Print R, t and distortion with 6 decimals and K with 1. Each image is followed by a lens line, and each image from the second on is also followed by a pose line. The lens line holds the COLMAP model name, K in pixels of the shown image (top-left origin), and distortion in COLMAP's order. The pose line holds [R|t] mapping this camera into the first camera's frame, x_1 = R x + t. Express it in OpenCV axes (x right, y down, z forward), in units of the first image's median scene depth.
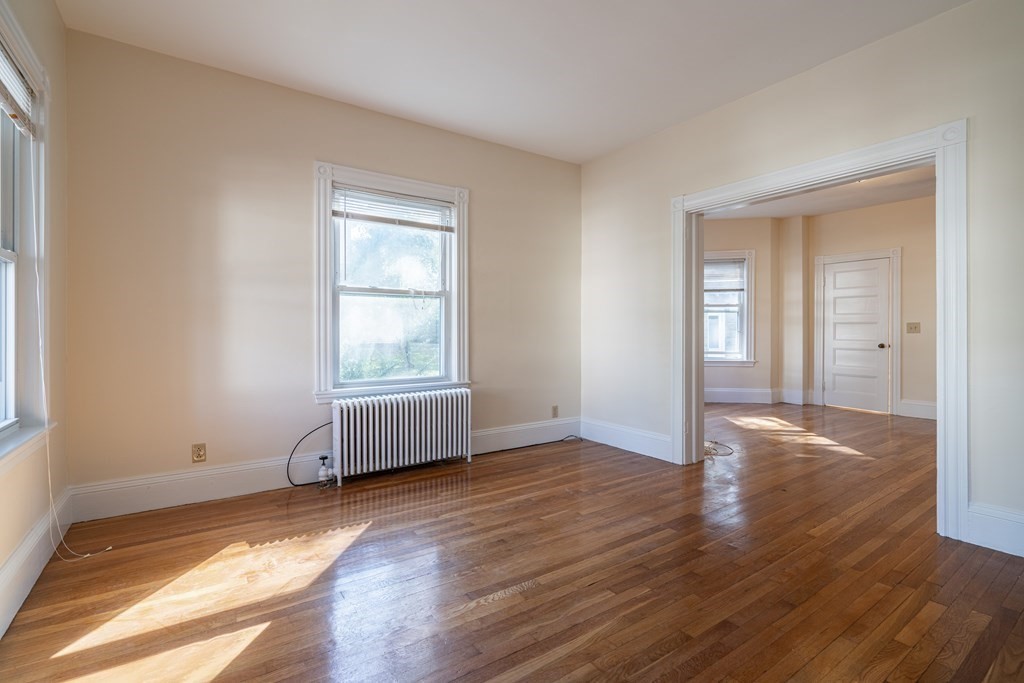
lens RADIAL K [[478.2, 0, 509.5], [0, 478.2, 332.2], [0, 0, 1]] dist [-0.003420, 0.000384]
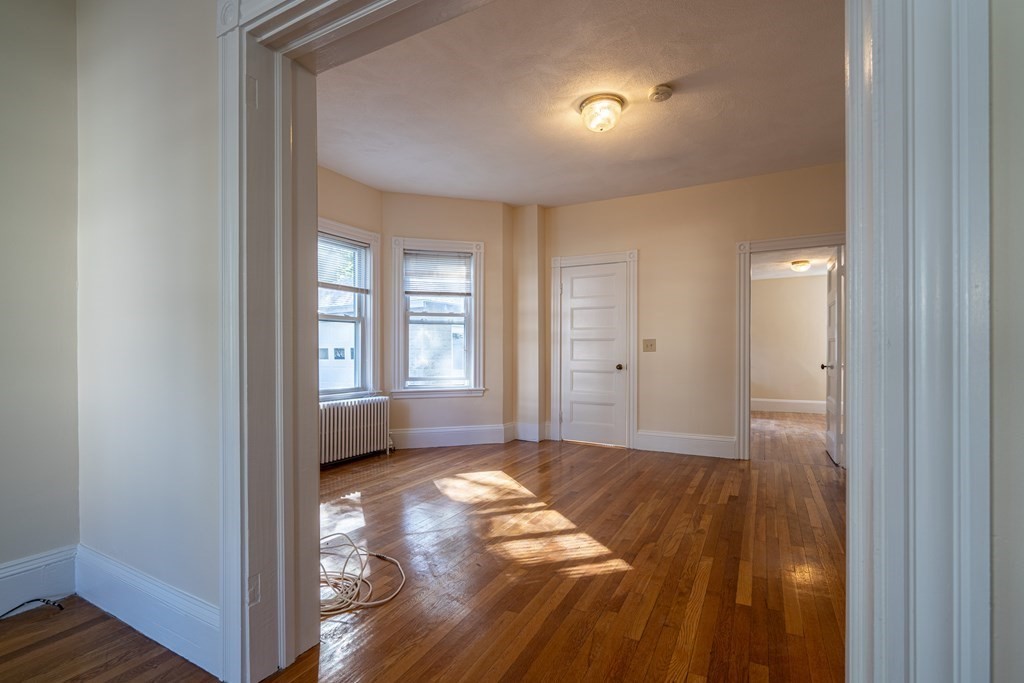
lens RADIAL K [[469.4, 0, 512.0], [0, 469.4, 341.5], [0, 0, 1]] dist [-0.000699, 0.000419]
pose [[0.891960, 0.010470, 0.451993, 0.220347], [0.000083, 0.999728, -0.023321, 0.002956], [-0.452115, 0.020839, 0.891716, 0.321140]]
